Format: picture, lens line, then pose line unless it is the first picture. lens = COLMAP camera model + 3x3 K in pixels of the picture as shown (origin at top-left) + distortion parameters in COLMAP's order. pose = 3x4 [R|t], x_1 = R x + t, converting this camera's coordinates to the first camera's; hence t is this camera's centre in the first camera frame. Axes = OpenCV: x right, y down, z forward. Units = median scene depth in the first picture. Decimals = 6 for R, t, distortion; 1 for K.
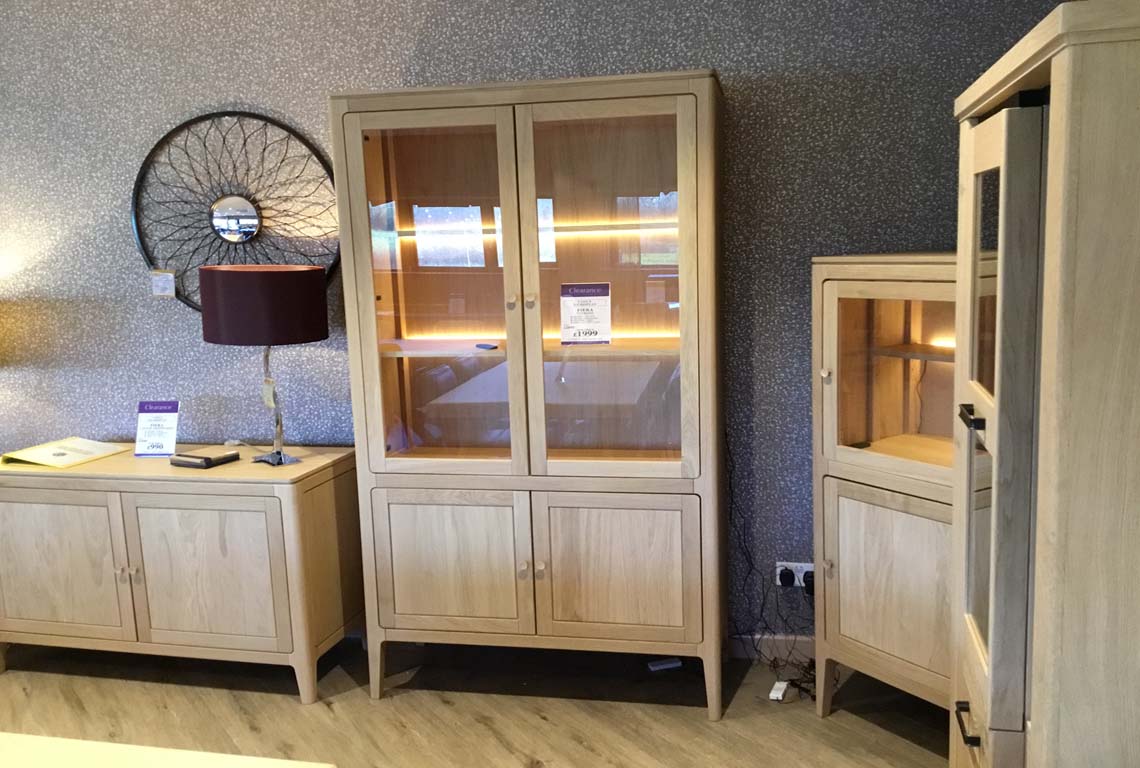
lens RADIAL K [[876.3, 0, 569.3], [0, 876.3, 371.2], [0, 0, 1]] dist [0.074116, -0.103404]
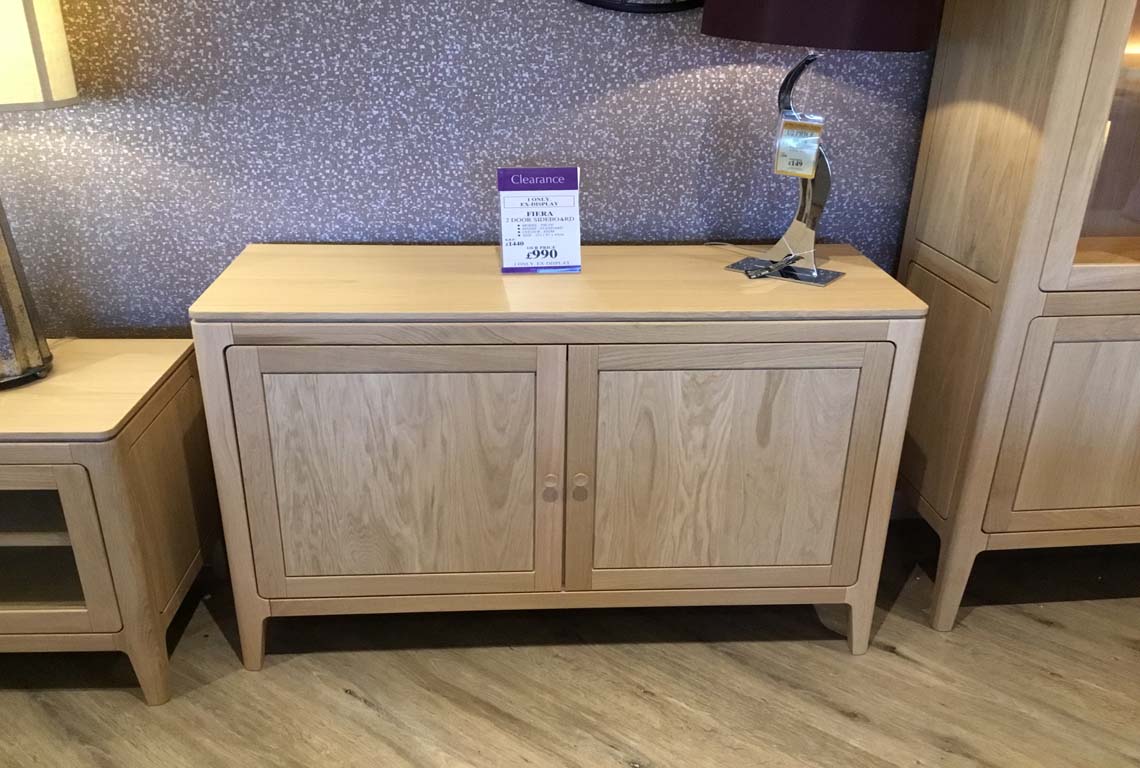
lens RADIAL K [[924.6, 0, 570.0], [0, 924.6, 384.0], [0, 0, 1]] dist [0.084351, -0.139648]
pose [[0.960987, -0.070659, 0.267416, -0.650944], [-0.002672, 0.964403, 0.264424, 0.012892], [-0.276581, -0.254823, 0.926590, 0.480304]]
